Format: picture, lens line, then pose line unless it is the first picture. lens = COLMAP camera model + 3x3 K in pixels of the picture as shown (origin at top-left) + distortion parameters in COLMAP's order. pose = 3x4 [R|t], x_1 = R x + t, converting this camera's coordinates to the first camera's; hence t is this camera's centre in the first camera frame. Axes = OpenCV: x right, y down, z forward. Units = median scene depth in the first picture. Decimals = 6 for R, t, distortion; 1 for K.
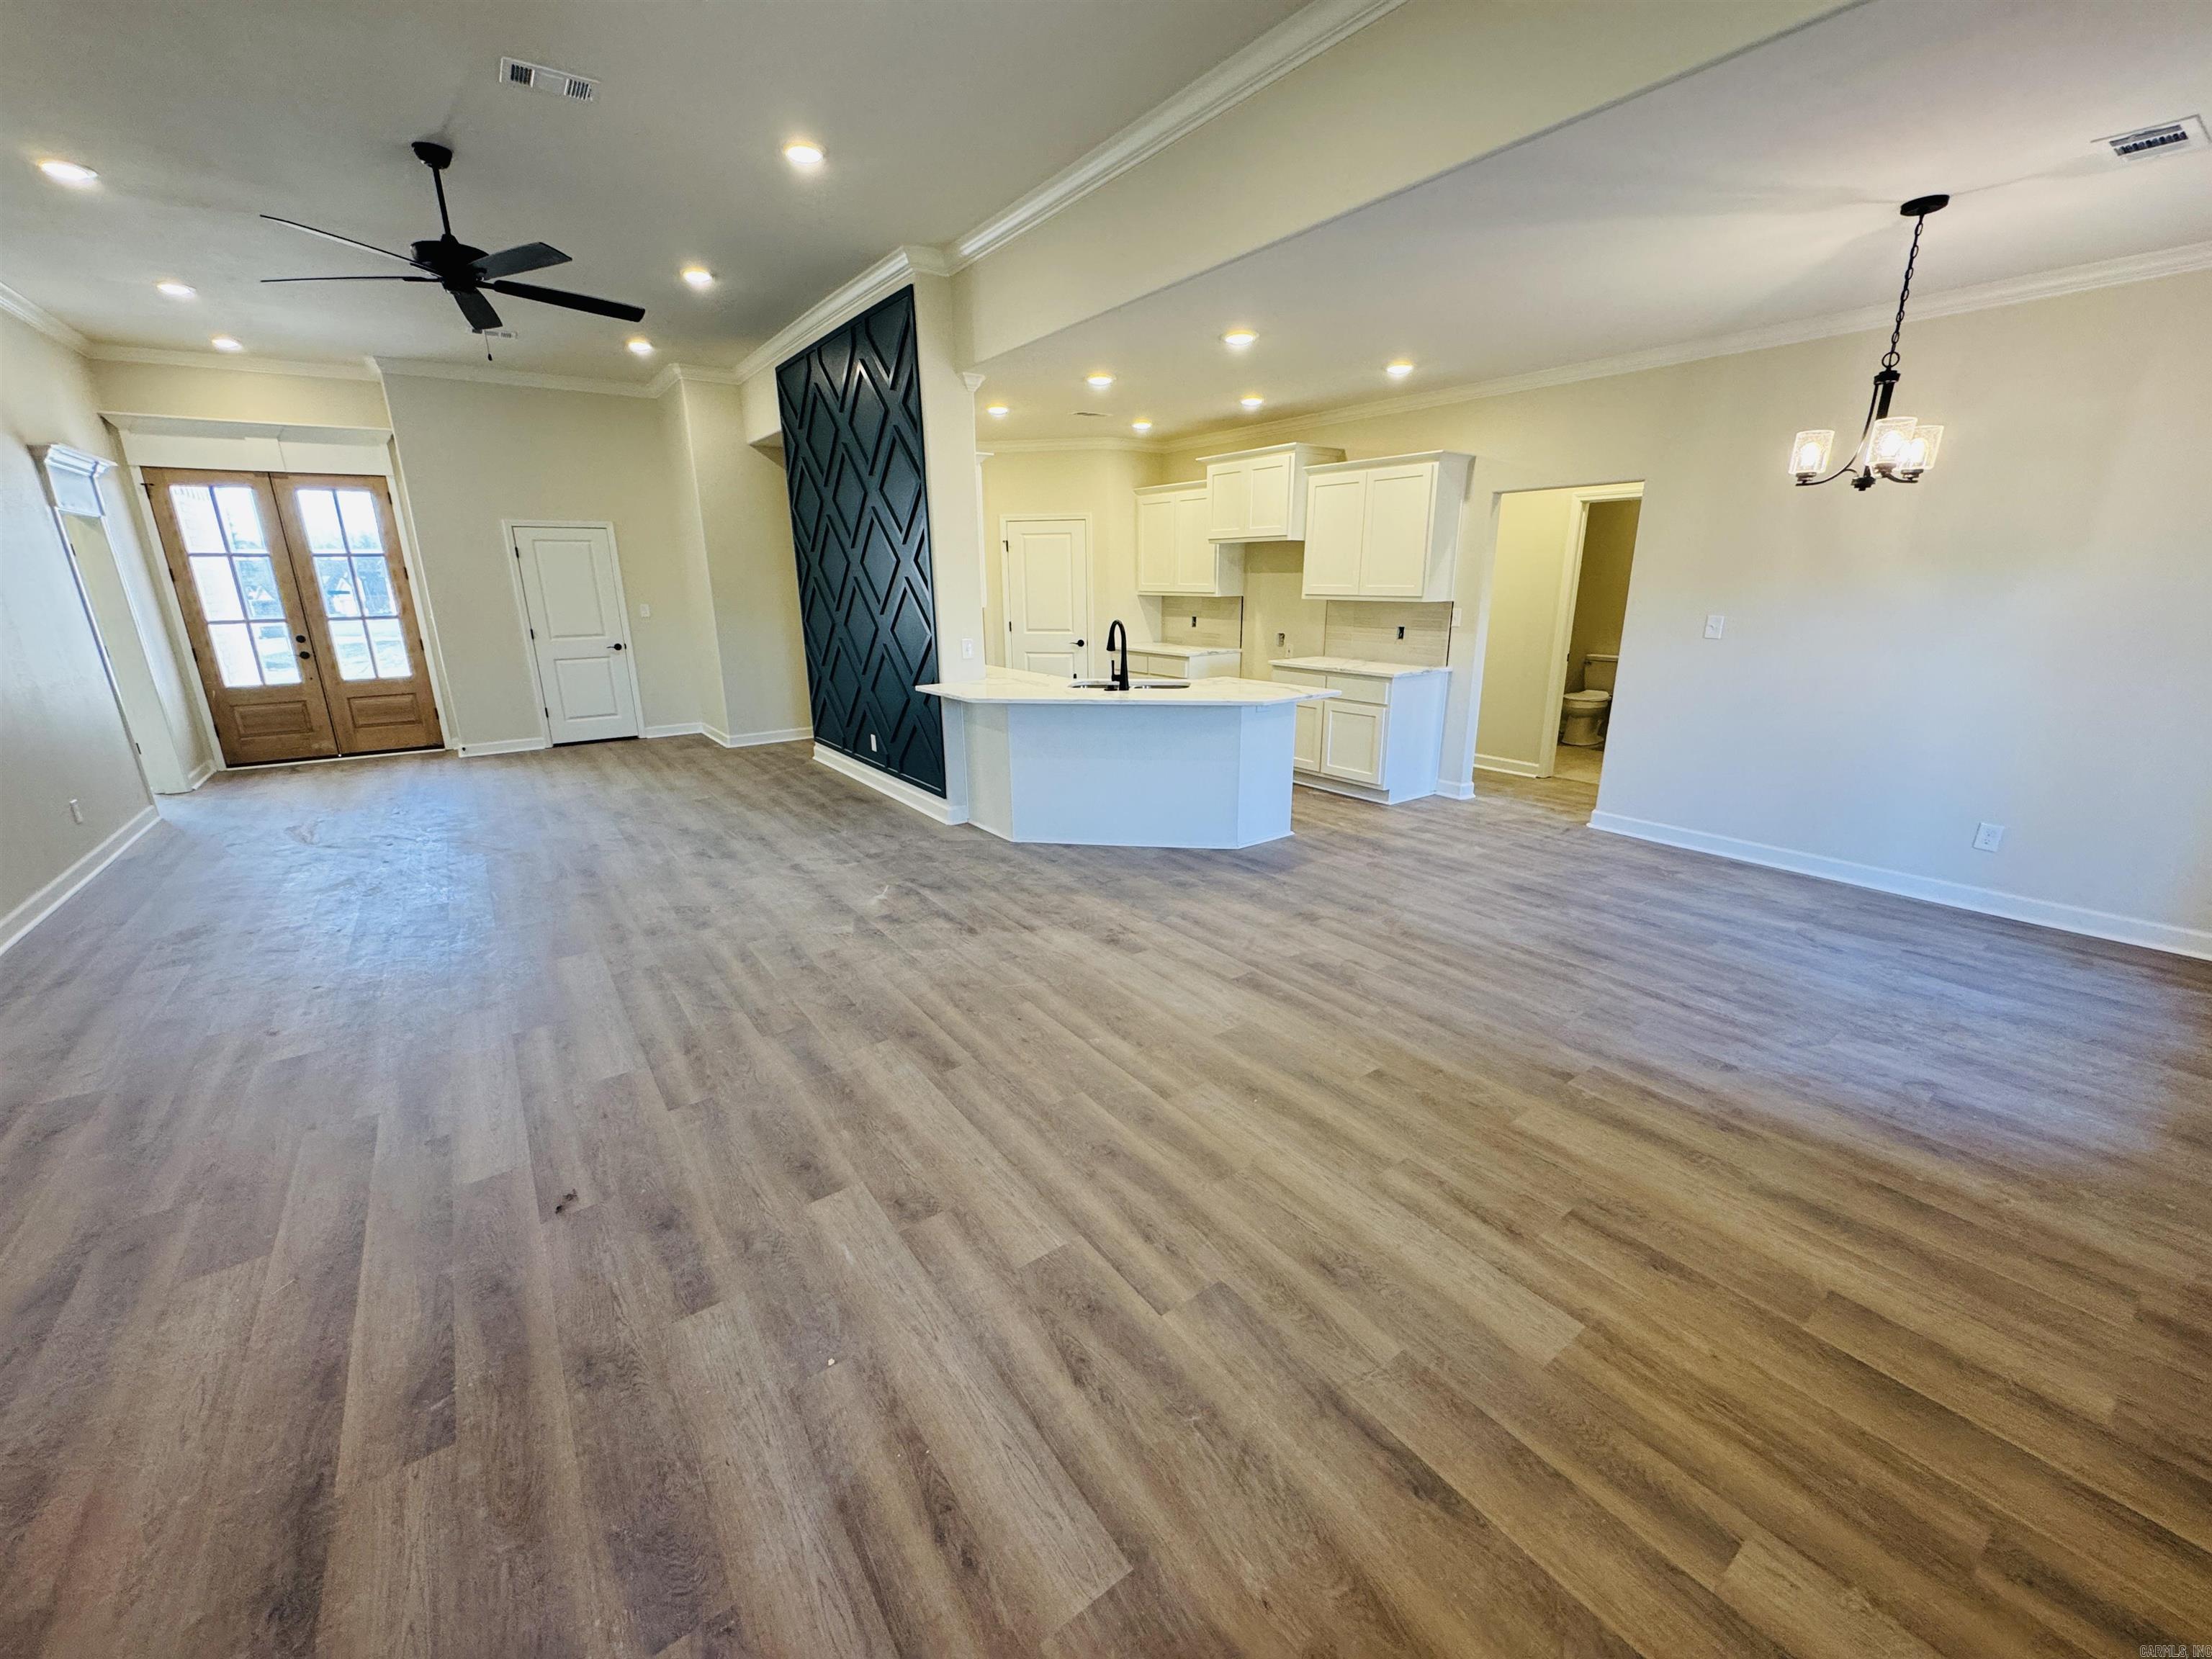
lens RADIAL K [[881.8, 0, 1109.6], [0, 881.8, 831.5], [0, 0, 1]] dist [-0.003341, -0.000182]
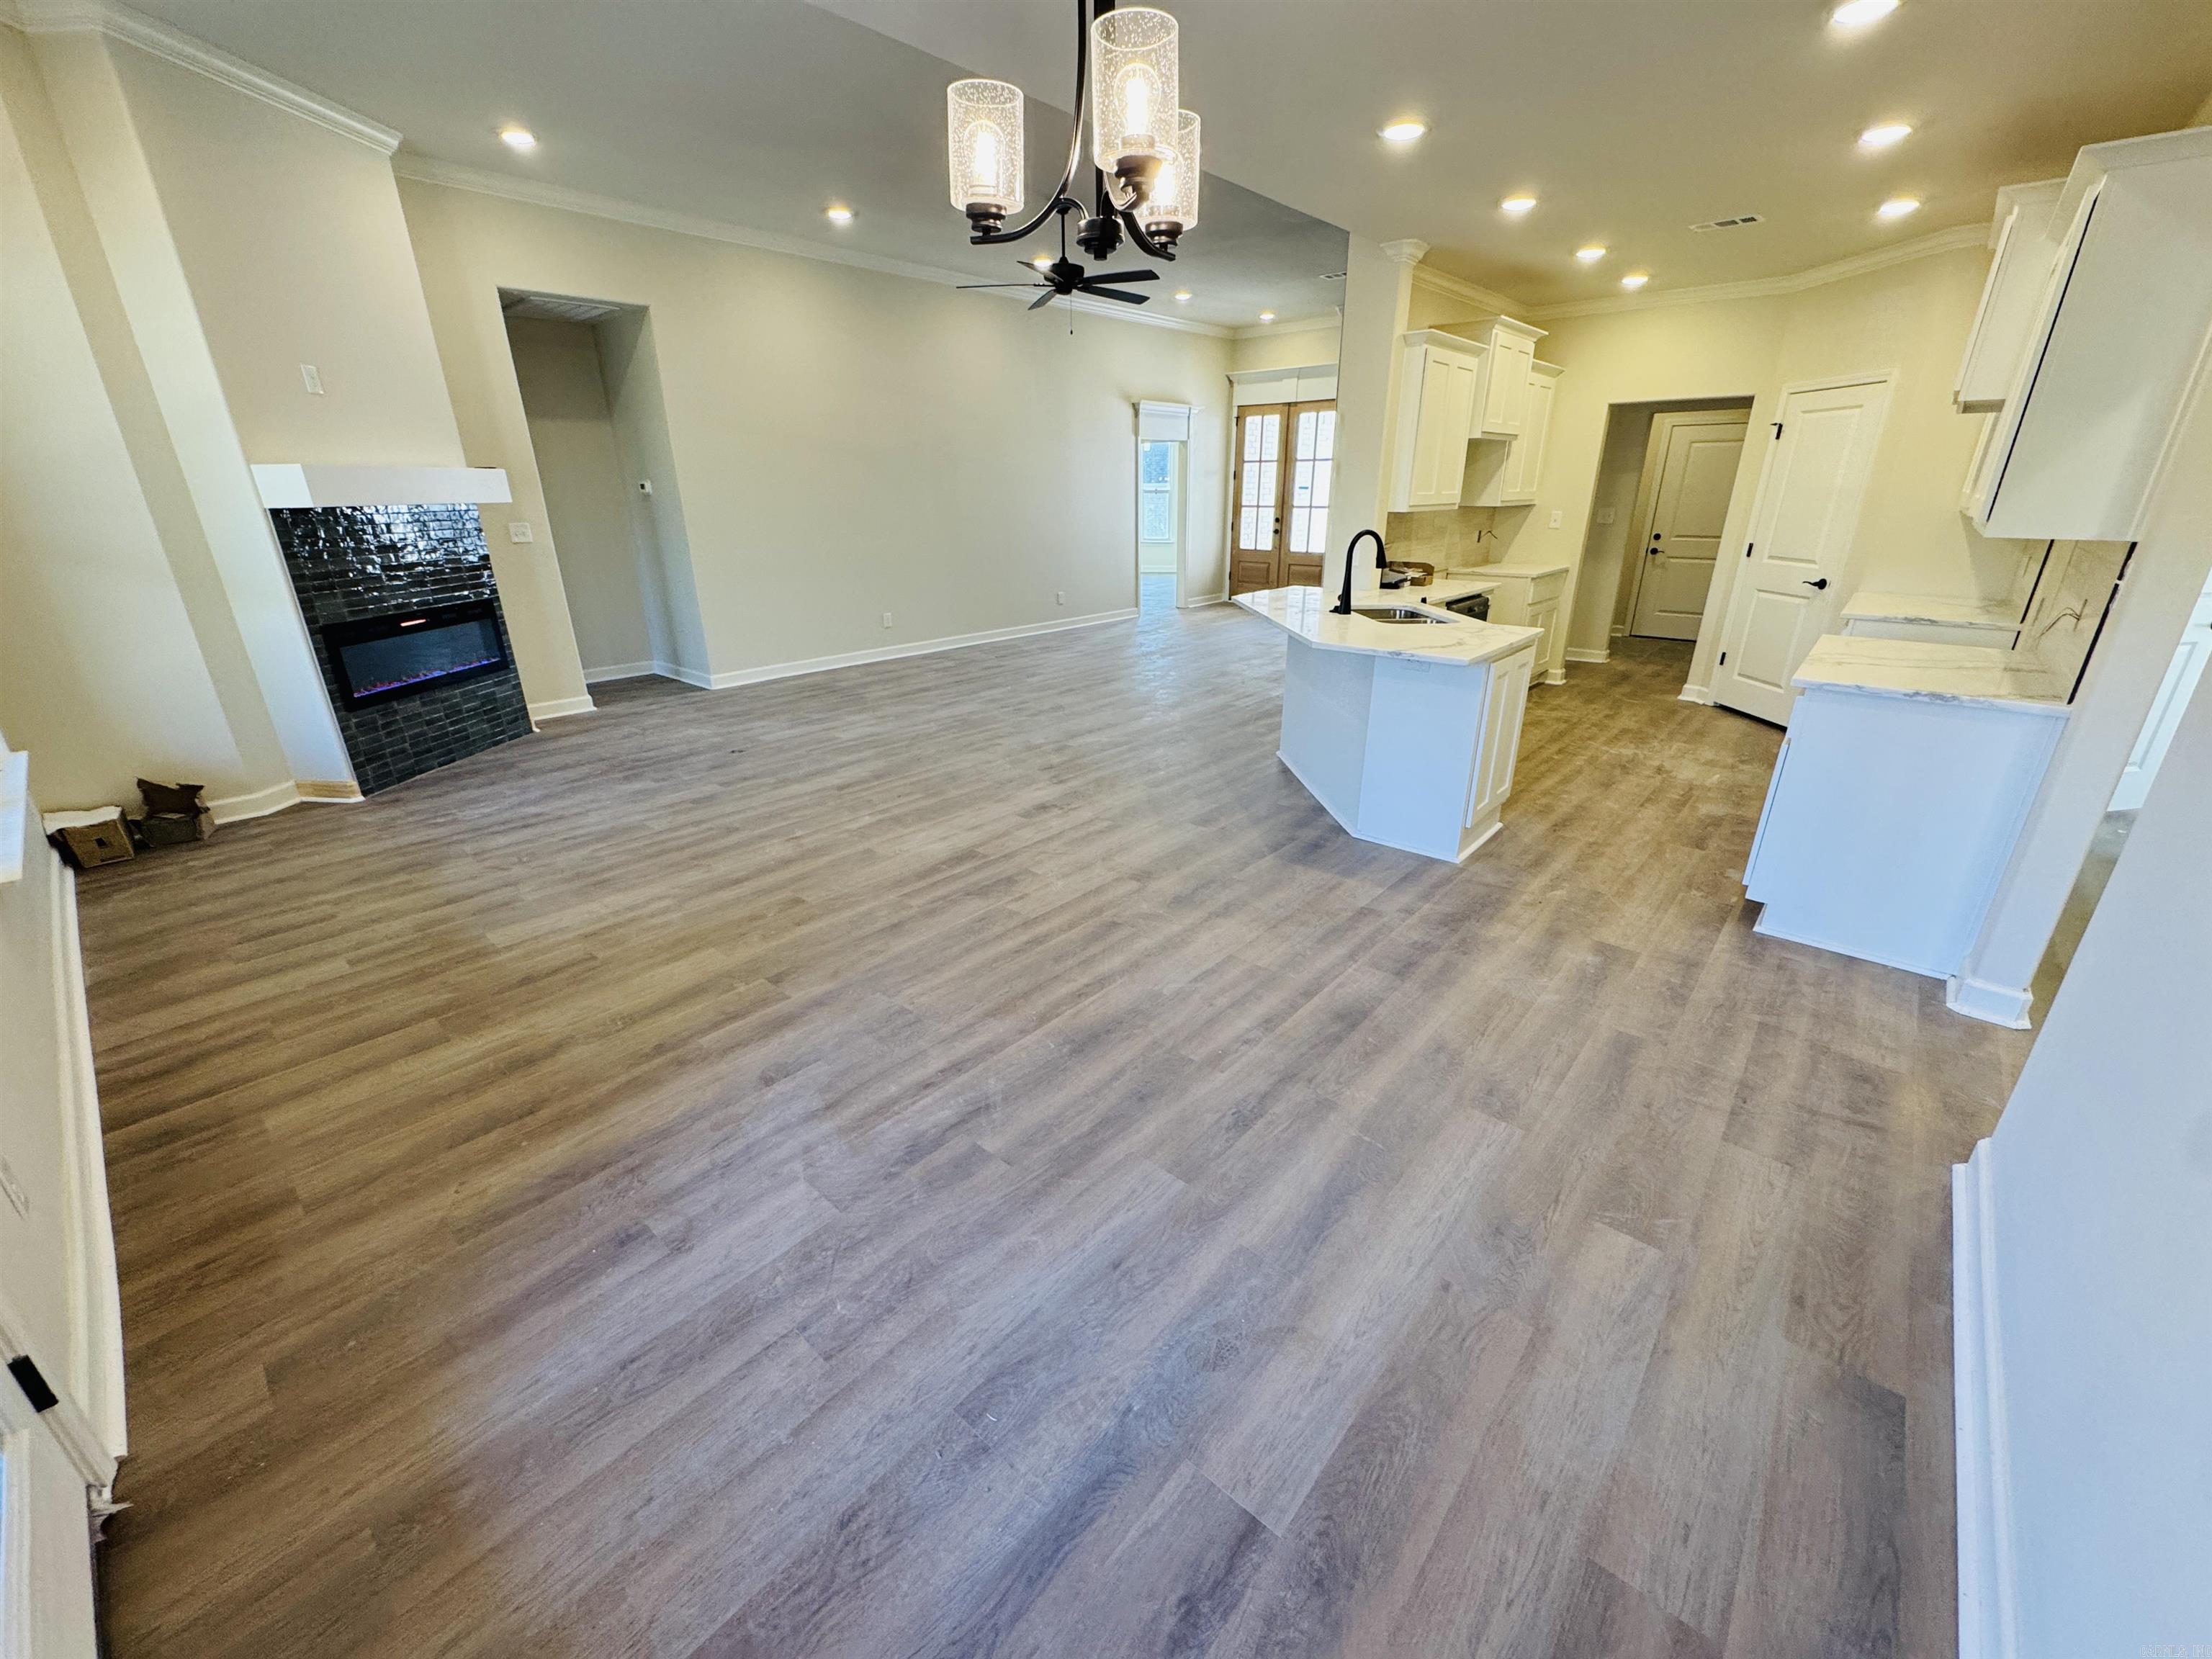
lens RADIAL K [[881.8, 0, 1100.9], [0, 881.8, 830.5], [0, 0, 1]] dist [-0.003341, -0.000182]
pose [[0.217745, 0.363553, -0.905768, 1.000340], [-0.270960, 0.914073, 0.301748, -0.200331], [0.937640, 0.179723, 0.297543, 0.693811]]
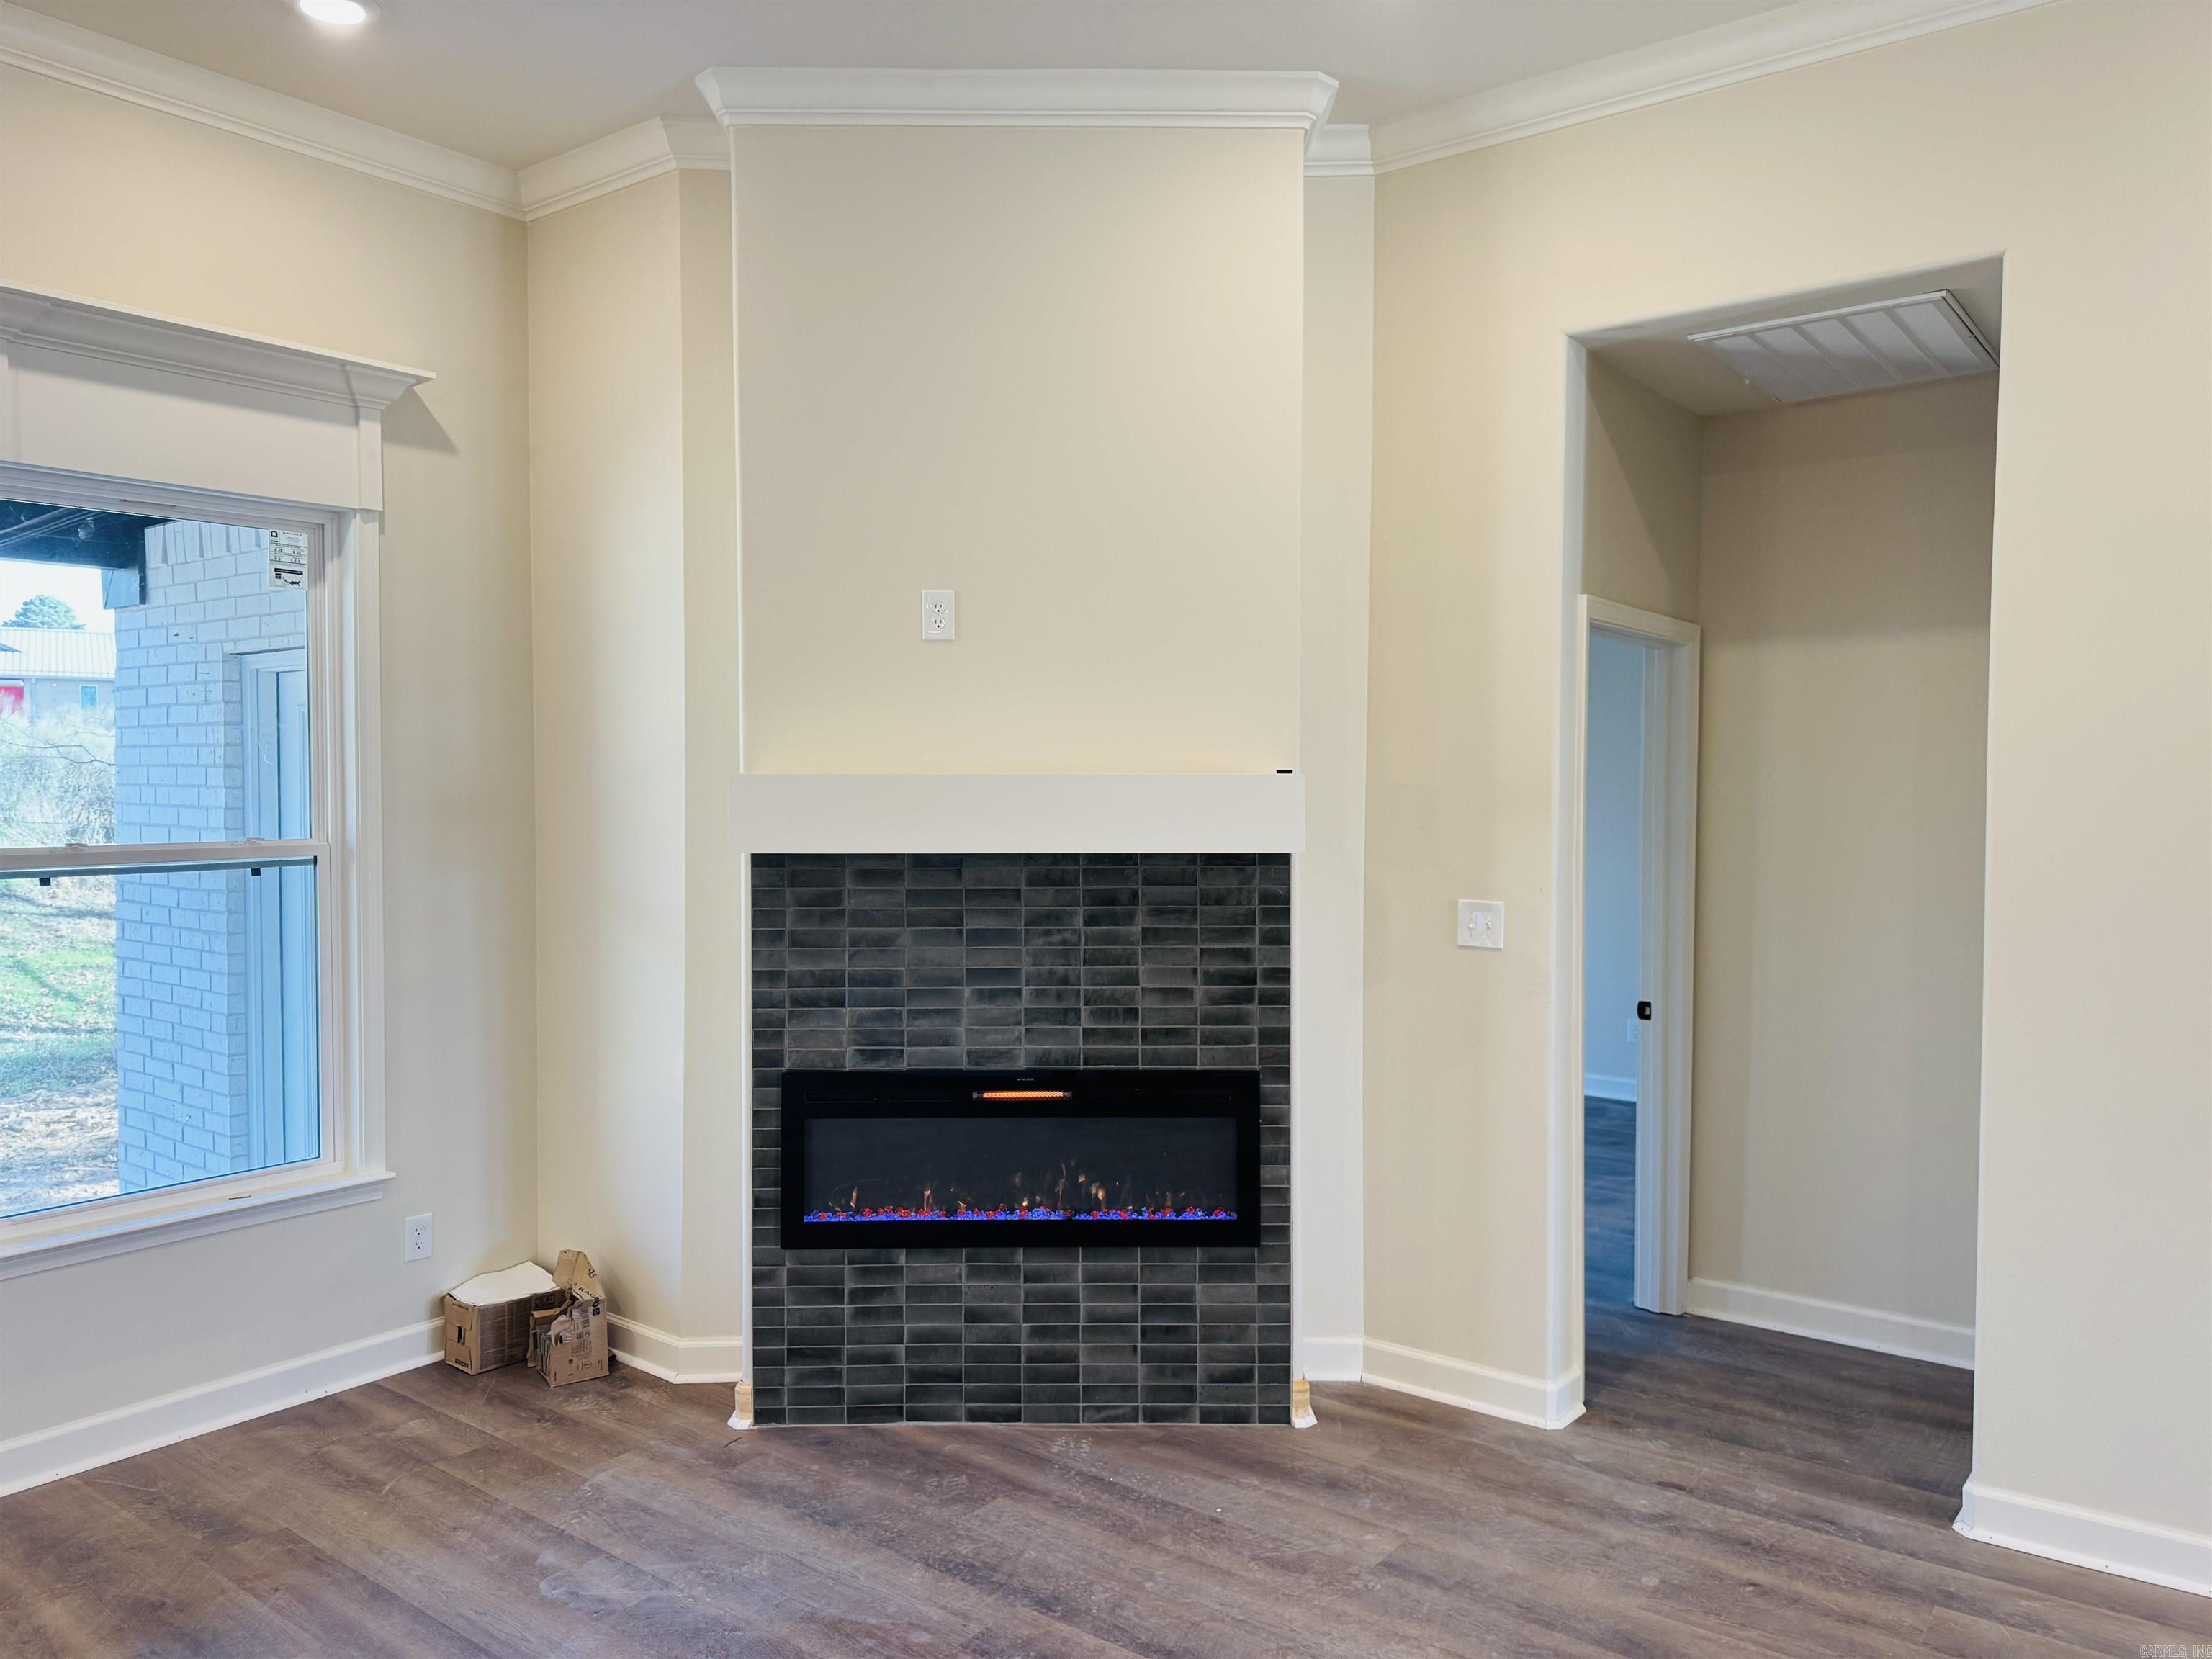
lens RADIAL K [[1561.7, 0, 1107.3], [0, 1561.7, 827.8], [0, 0, 1]] dist [0.068735, -0.064383]
pose [[-0.961600, 0.023204, -0.273474, -0.146902], [-0.062357, 0.951890, 0.300029, -0.286238], [0.267279, 0.305561, -0.913890, 0.950076]]
